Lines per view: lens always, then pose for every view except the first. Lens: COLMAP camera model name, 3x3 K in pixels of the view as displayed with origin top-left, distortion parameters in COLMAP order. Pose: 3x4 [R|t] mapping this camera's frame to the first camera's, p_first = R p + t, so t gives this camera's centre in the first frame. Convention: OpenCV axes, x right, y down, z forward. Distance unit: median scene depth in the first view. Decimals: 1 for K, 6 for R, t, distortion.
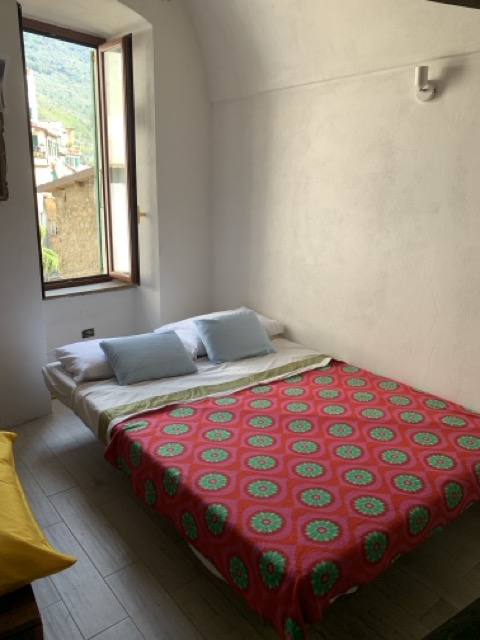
lens RADIAL K [[489.1, 0, 235.2], [0, 489.1, 322.3], [0, 0, 1]] dist [0.027040, -0.031623]
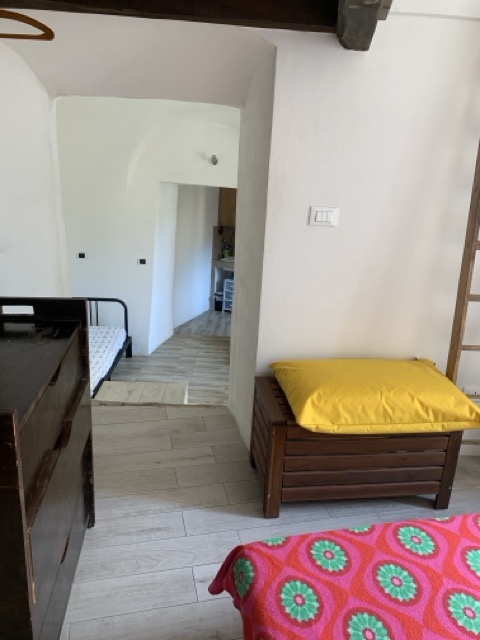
lens RADIAL K [[489.1, 0, 240.2], [0, 489.1, 321.8], [0, 0, 1]] dist [0.027040, -0.031623]
pose [[-0.430124, 0.227858, -0.873541, 0.418091], [-0.304965, 0.874067, 0.378158, -0.122941], [0.849699, 0.429055, -0.306469, 0.503948]]
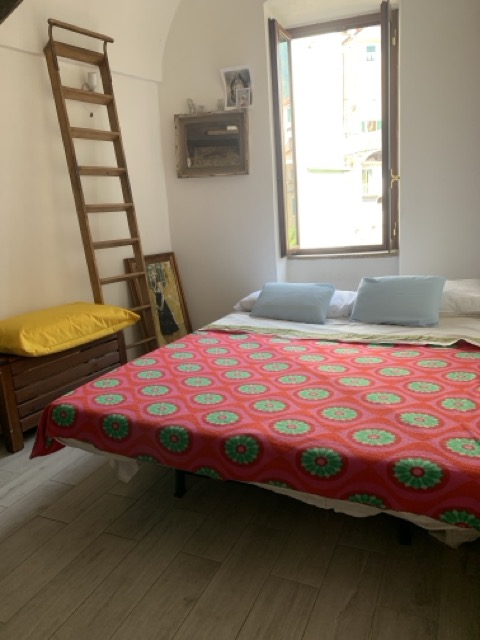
lens RADIAL K [[489.1, 0, 238.0], [0, 489.1, 323.8], [0, 0, 1]] dist [0.027040, -0.031623]
pose [[0.443096, 0.144308, -0.884783, 0.702326], [-0.165652, 0.983143, 0.077393, 0.050405], [0.881037, 0.112274, 0.459531, 0.366461]]
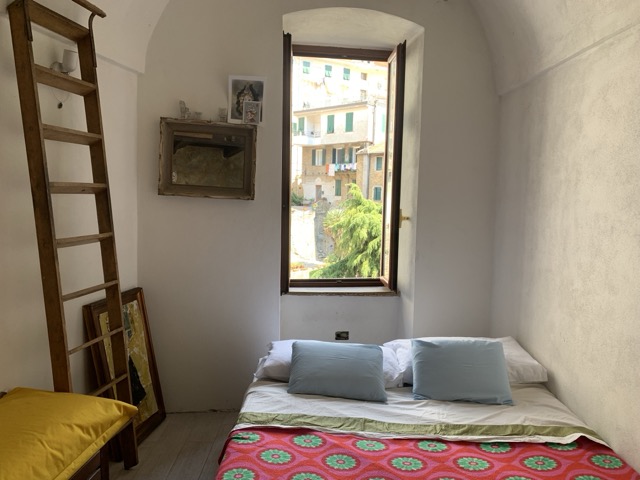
lens RADIAL K [[489.1, 0, 314.3], [0, 489.1, 240.7], [0, 0, 1]] dist [0.027040, -0.031623]
pose [[0.776783, 0.054058, -0.627443, 0.317930], [-0.172462, 0.976482, -0.129380, -0.033418], [0.605693, 0.208710, 0.767838, 0.227383]]
